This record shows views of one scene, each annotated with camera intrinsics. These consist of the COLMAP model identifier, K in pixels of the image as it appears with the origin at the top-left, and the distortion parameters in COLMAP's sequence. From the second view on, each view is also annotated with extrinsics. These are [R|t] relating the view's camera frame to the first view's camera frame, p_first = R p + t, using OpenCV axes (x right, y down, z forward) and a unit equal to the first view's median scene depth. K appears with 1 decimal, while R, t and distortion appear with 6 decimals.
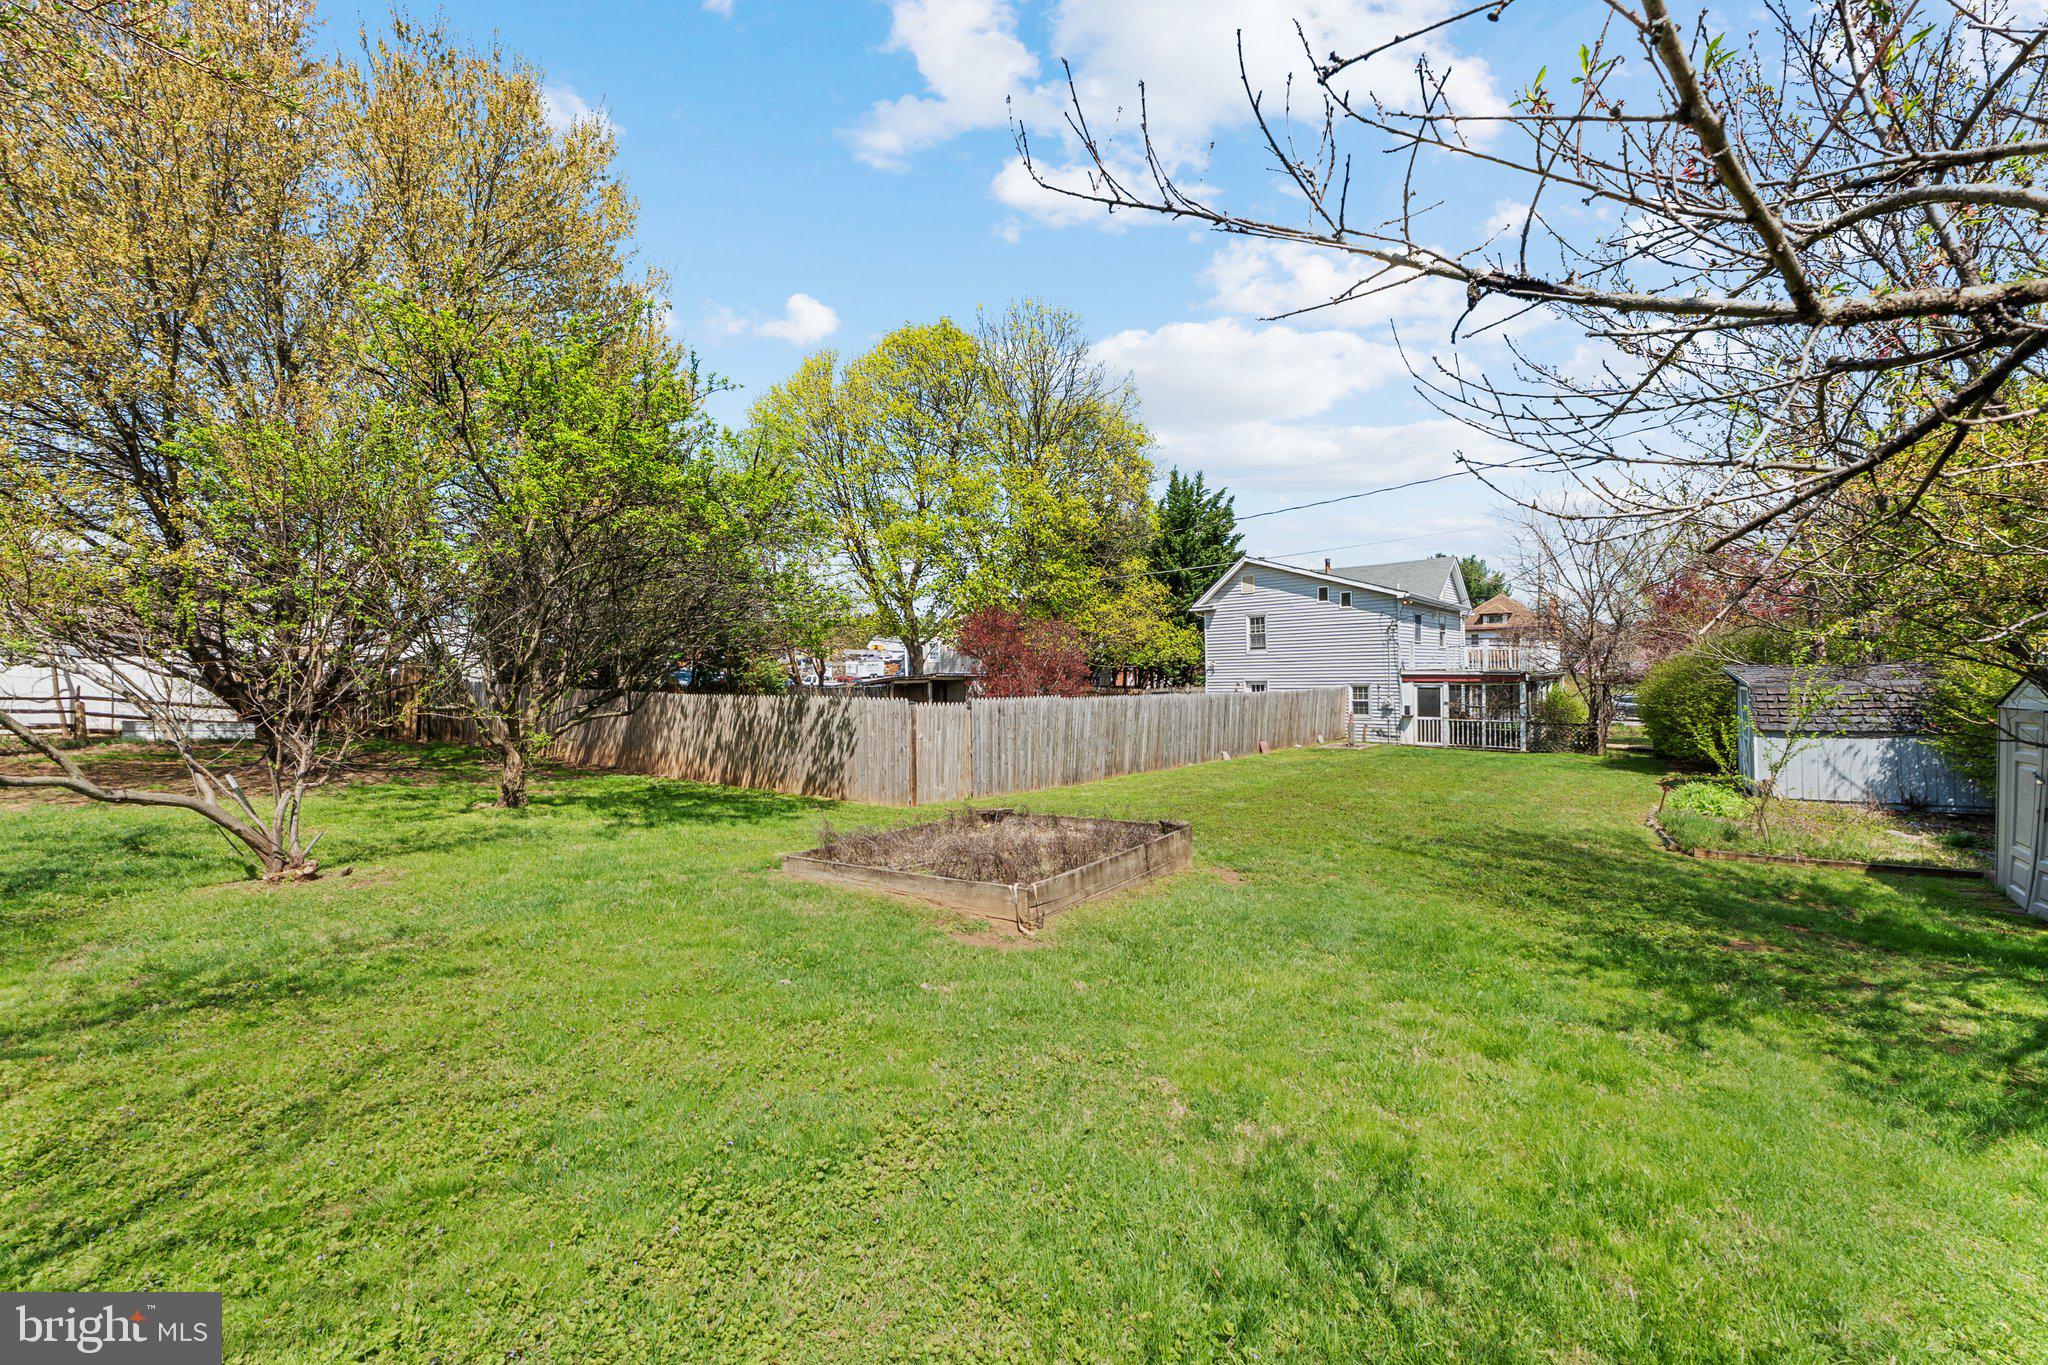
lens RADIAL K [[850.9, 0, 1024.2], [0, 850.9, 671.8], [0, 0, 1]] dist [-0.012143, 0.000648]
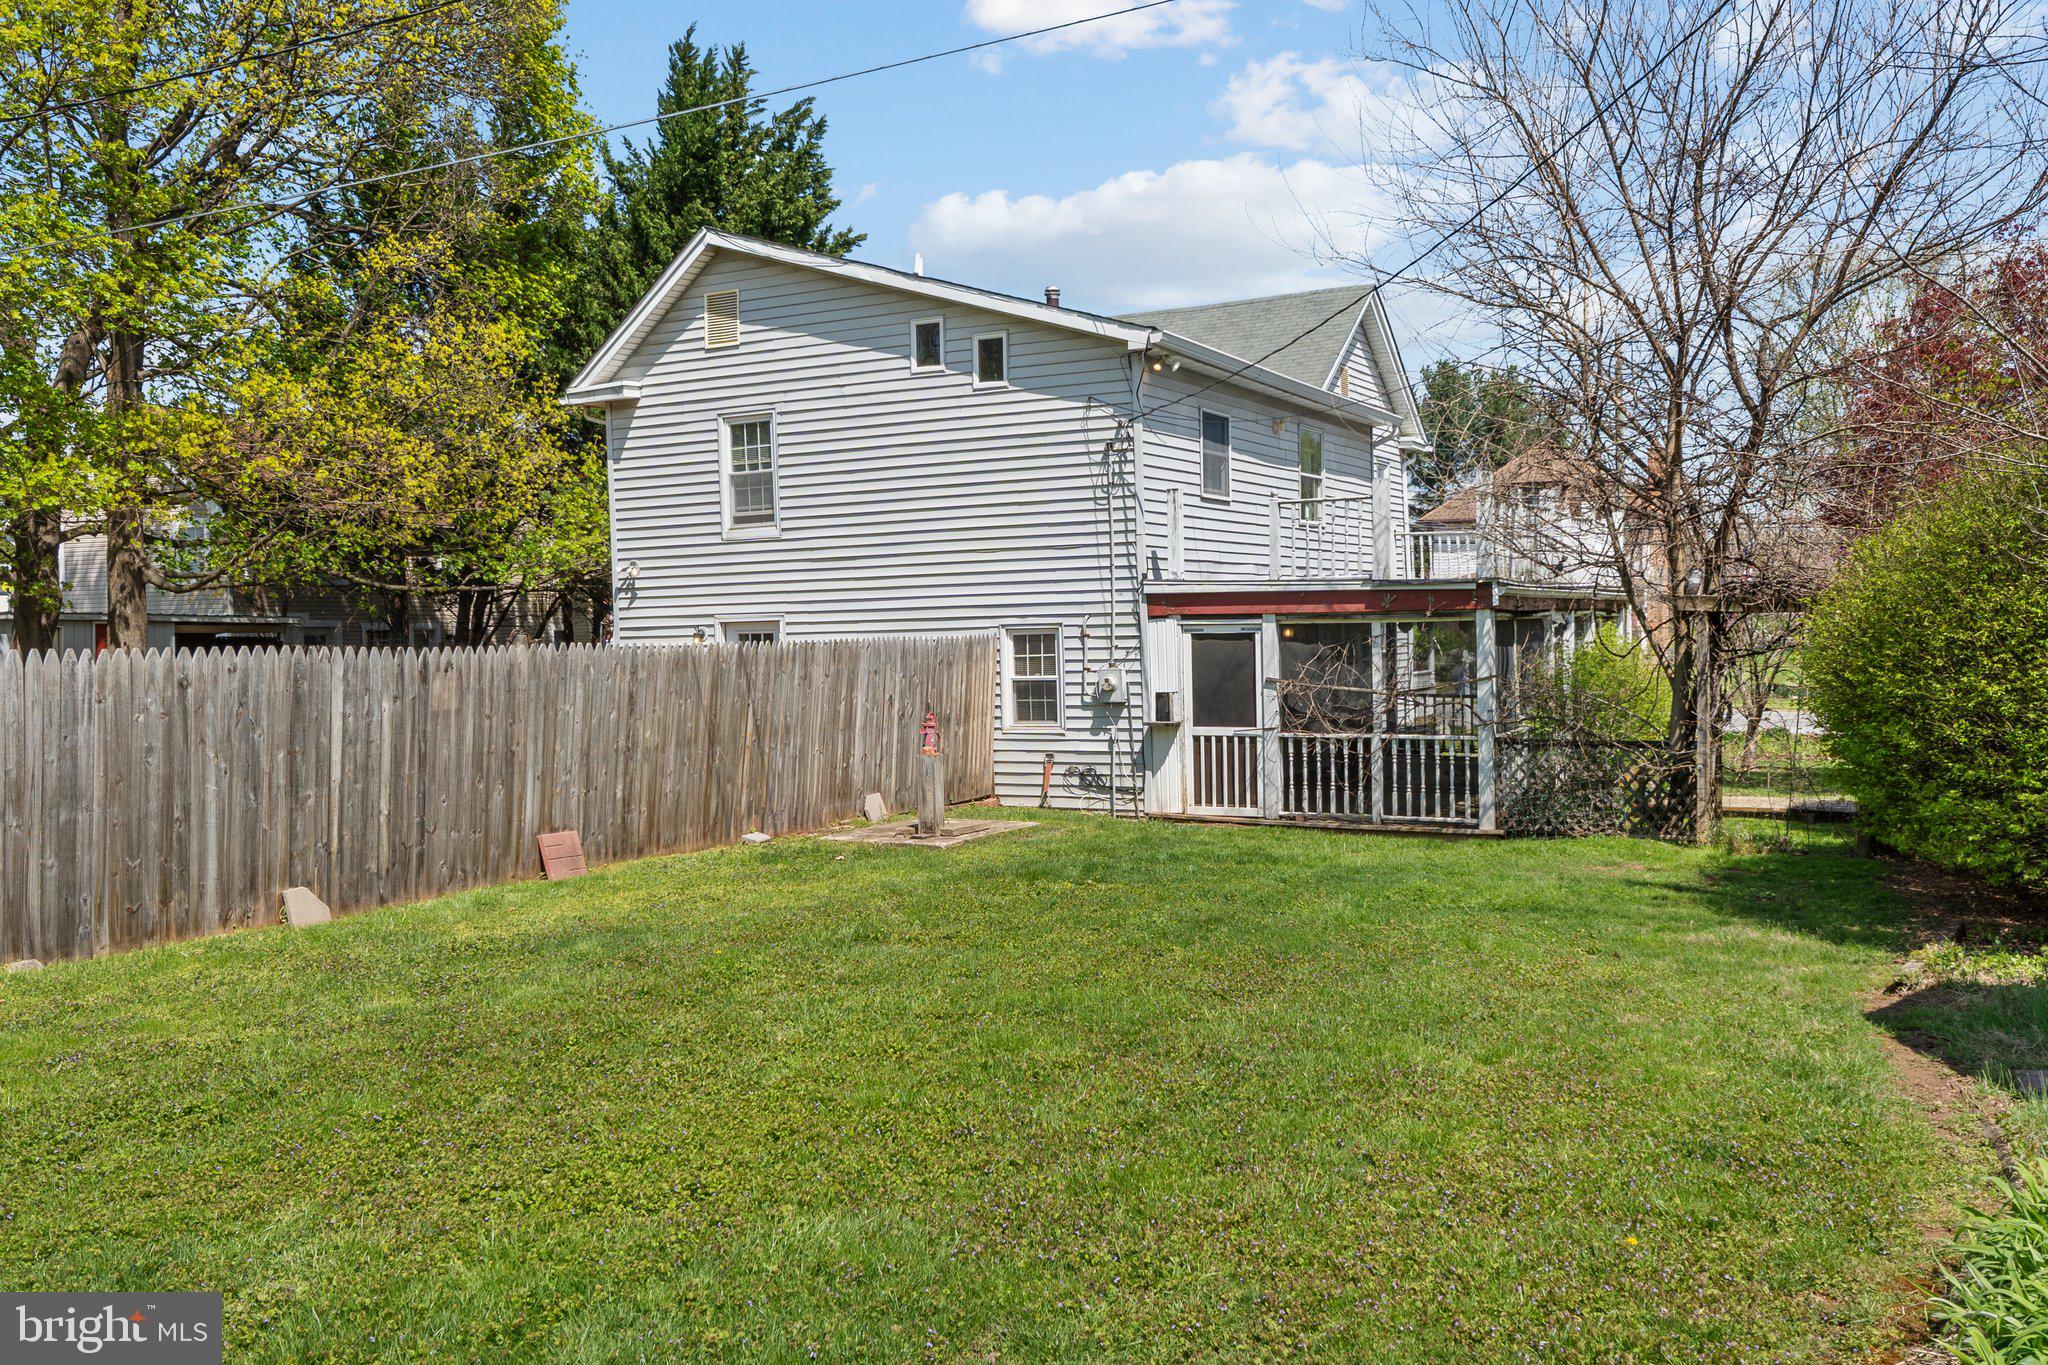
lens RADIAL K [[1816.3, 0, 1024.8], [0, 1816.3, 685.4], [0, 0, 1]] dist [0.019312, -0.000661]
pose [[0.977631, -0.012790, 0.209936, 0.251819], [0.006558, 0.999518, 0.030357, 0.015861], [-0.210223, -0.028301, 0.977244, 0.338685]]
